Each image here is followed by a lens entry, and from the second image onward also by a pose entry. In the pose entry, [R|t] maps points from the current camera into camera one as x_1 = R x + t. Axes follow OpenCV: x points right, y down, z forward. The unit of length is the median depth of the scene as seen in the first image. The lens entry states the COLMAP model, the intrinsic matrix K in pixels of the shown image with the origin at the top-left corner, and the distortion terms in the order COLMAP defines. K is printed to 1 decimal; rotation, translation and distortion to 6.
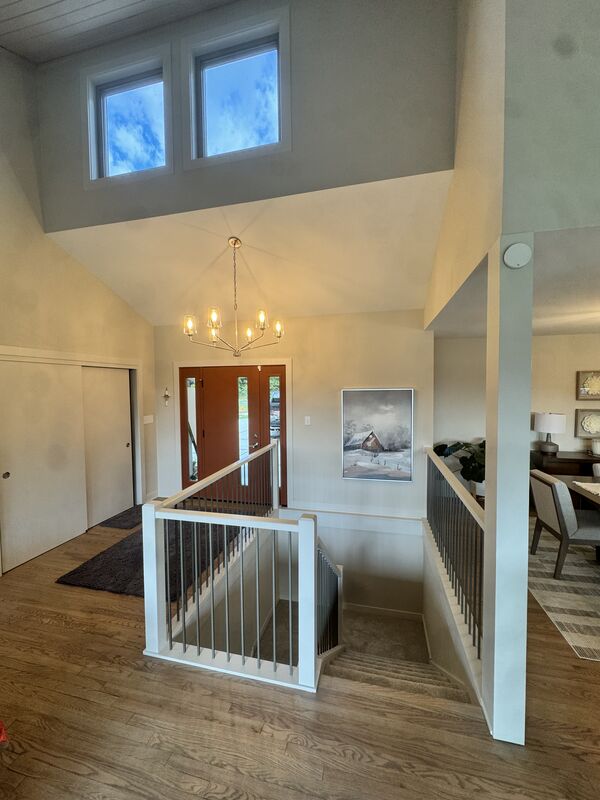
lens RADIAL K [[317.7, 0, 301.4], [0, 317.7, 400.5], [0, 0, 1]] dist [-0.002554, -0.000197]
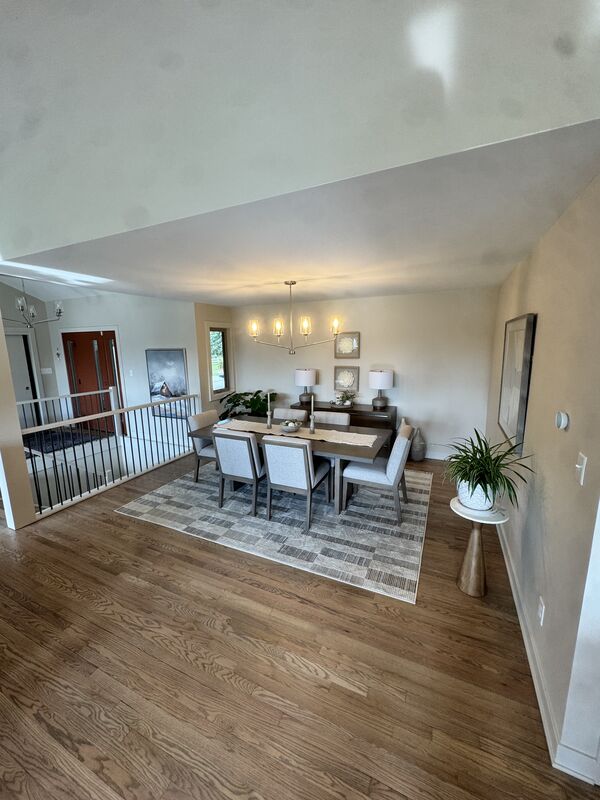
lens RADIAL K [[317.7, 0, 299.4], [0, 317.7, 400.5], [0, 0, 1]] dist [-0.002554, -0.000197]
pose [[0.979173, 0.029705, -0.200842, 1.033443], [-0.000926, 0.989882, 0.141892, -0.013169], [0.203025, -0.138751, 0.969293, -0.181236]]
